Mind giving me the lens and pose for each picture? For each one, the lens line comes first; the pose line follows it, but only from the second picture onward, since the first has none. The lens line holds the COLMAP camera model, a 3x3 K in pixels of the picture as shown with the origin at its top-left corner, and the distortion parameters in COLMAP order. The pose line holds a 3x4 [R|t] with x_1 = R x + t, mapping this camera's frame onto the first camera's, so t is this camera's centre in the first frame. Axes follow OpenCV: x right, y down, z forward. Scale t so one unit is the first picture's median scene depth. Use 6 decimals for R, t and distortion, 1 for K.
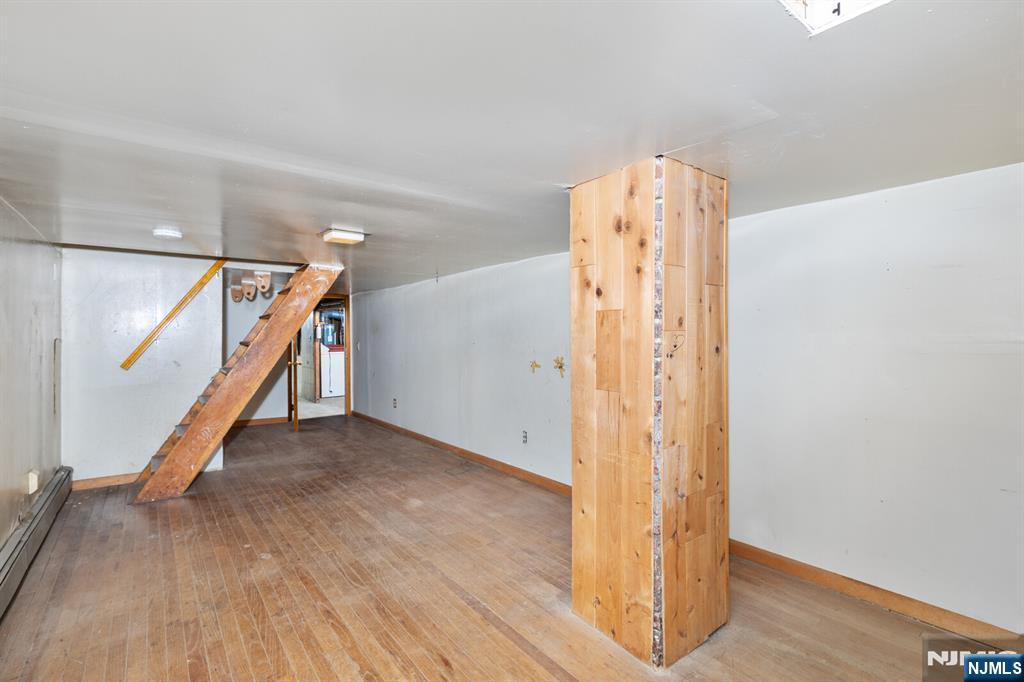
lens RADIAL K [[437.0, 0, 507.4], [0, 437.0, 336.2], [0, 0, 1]] dist [-0.003690, 0.000707]
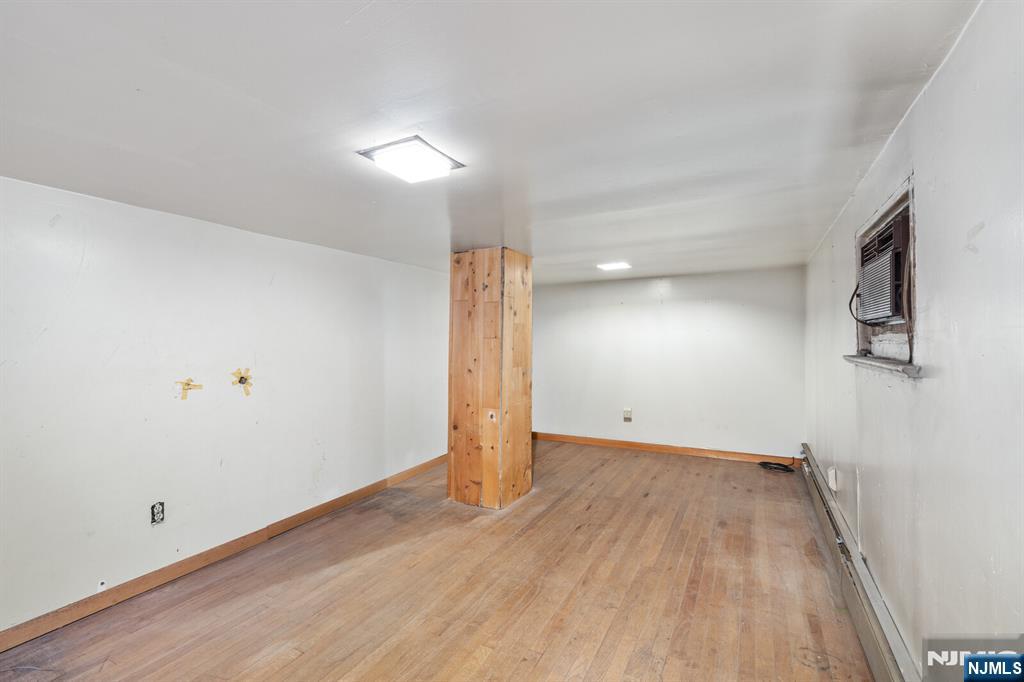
lens RADIAL K [[437.0, 0, 508.8], [0, 437.0, 339.7], [0, 0, 1]] dist [-0.003690, 0.000707]
pose [[-0.360087, 0.006054, 0.932899, -1.423518], [0.012888, 0.999916, -0.001514, 0.011017], [-0.932830, 0.011479, -0.360135, 1.616751]]
